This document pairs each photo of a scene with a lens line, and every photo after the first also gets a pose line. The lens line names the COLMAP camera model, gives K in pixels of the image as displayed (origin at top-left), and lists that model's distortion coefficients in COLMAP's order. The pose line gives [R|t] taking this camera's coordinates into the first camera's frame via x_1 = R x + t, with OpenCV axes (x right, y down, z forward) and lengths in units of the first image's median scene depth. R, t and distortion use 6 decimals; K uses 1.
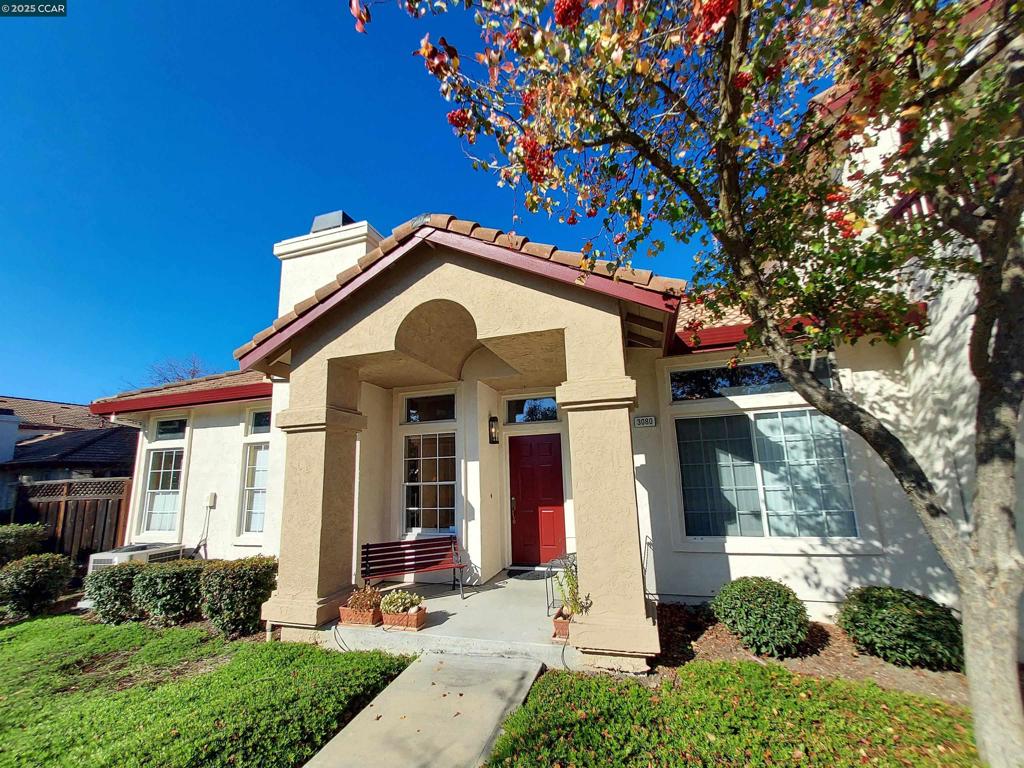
lens RADIAL K [[409.1, 0, 513.6], [0, 409.1, 407.1], [0, 0, 1]] dist [-0.000937, 0.003841]
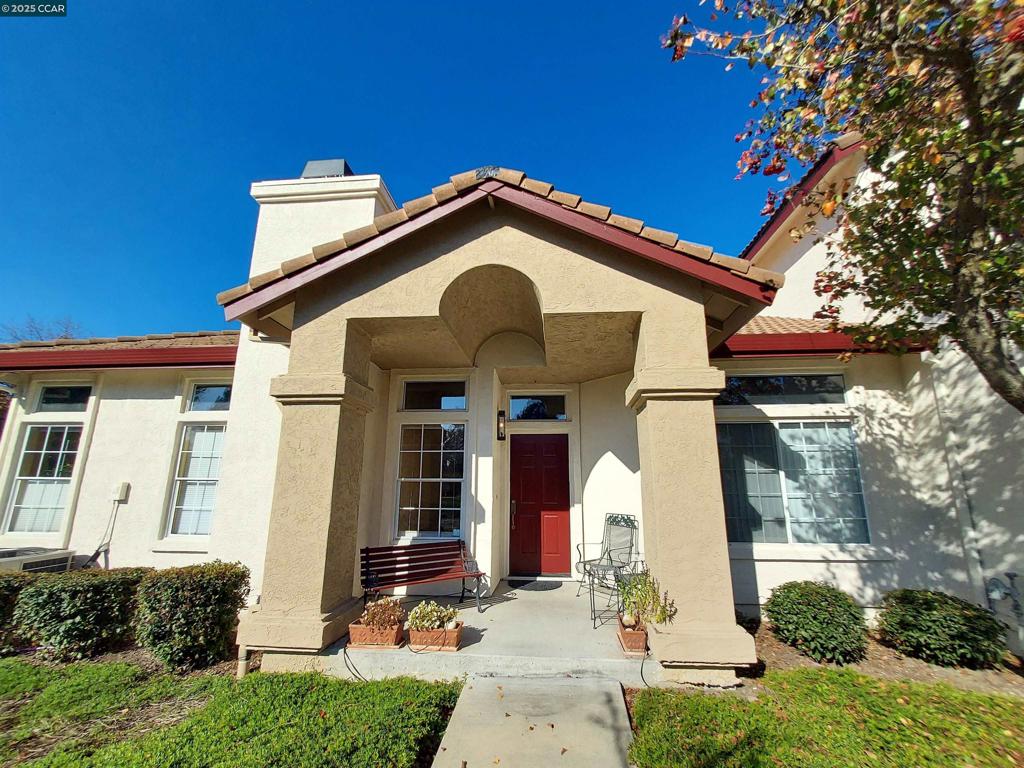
lens RADIAL K [[409.1, 0, 513.6], [0, 409.1, 407.1], [0, 0, 1]] dist [-0.000937, 0.003841]
pose [[0.976077, 0.079859, 0.202228, -0.294114], [-0.072356, 0.996397, -0.044239, 0.075862], [-0.205032, 0.028549, 0.978339, 0.137481]]
